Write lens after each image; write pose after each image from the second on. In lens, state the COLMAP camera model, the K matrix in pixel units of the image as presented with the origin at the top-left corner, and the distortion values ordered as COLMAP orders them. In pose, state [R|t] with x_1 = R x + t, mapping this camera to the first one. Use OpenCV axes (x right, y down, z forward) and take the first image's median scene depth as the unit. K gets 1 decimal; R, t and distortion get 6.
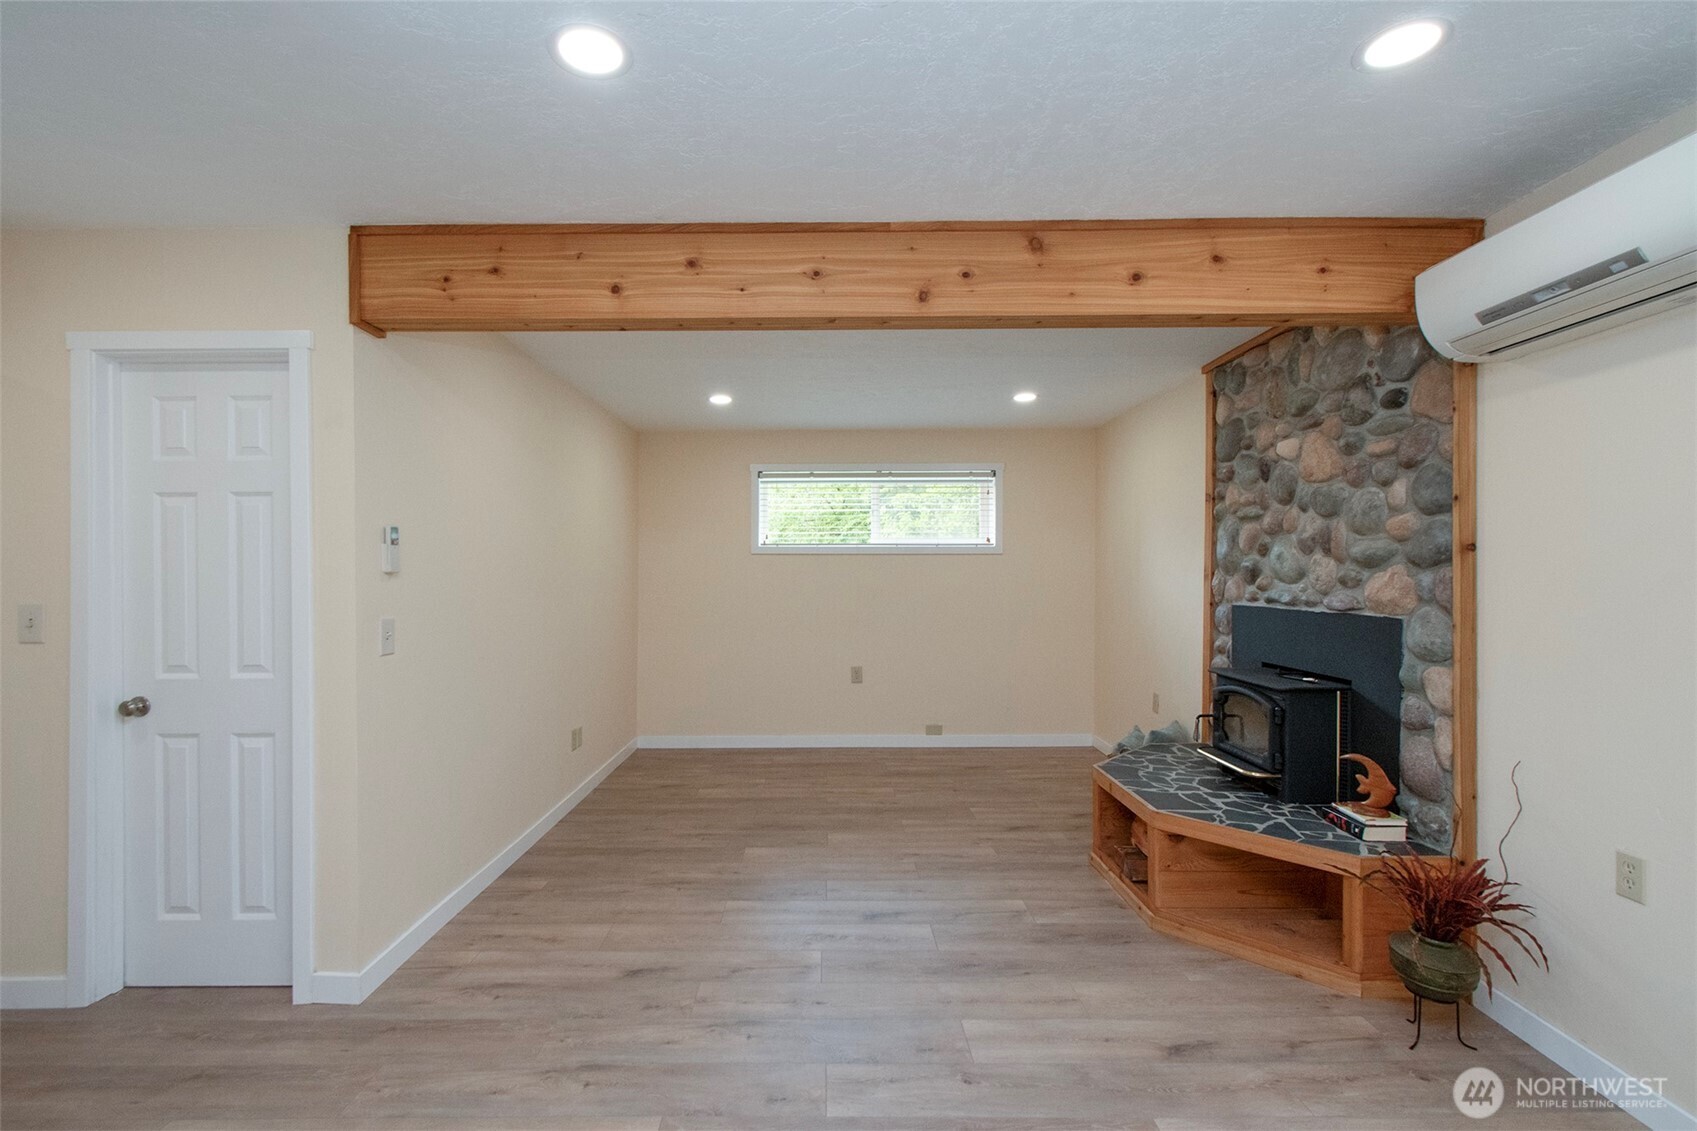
lens RADIAL K [[759.9, 0, 848.6], [0, 759.9, 573.3], [0, 0, 1]] dist [0.007636, -0.002816]
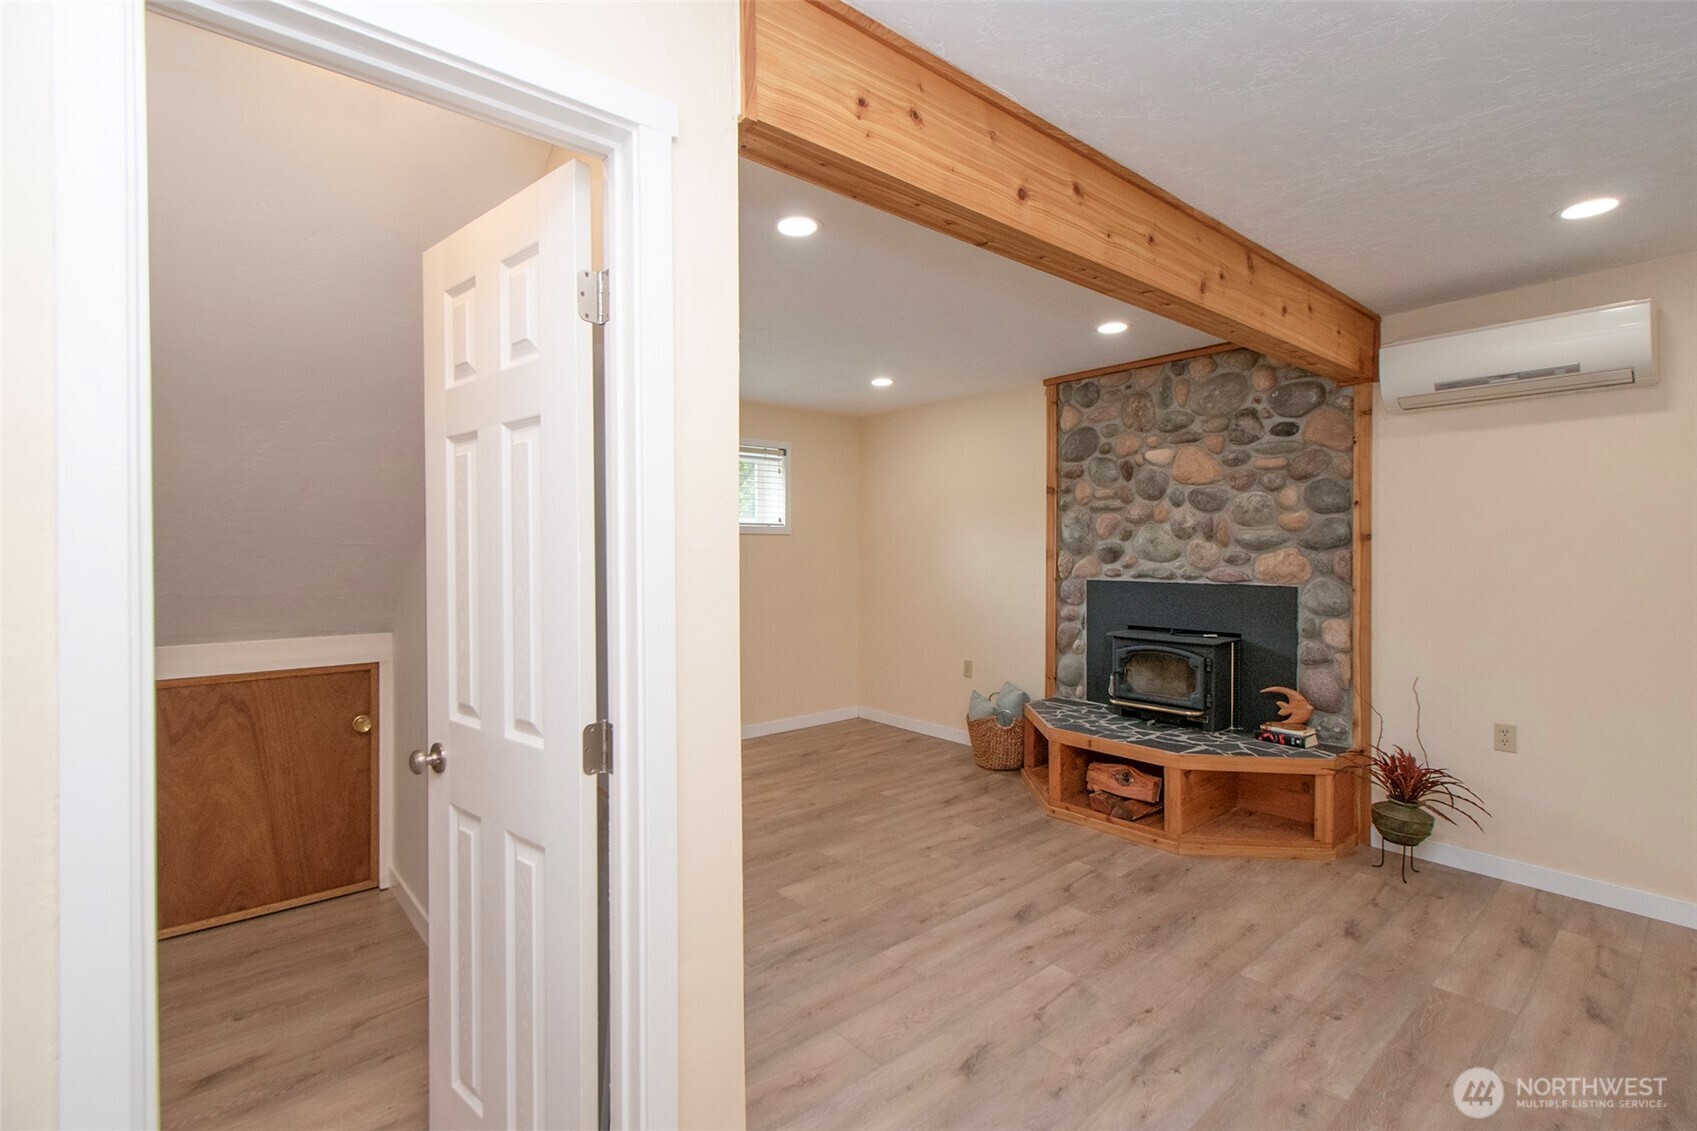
lens RADIAL K [[759.9, 0, 819.1], [0, 759.9, 552.5], [0, 0, 1]] dist [0.007636, -0.002816]
pose [[0.780296, -0.001374, 0.625409, -0.803558], [0.001071, 0.999999, 0.000862, -0.005203], [-0.625410, -0.000003, 0.780297, 0.437147]]
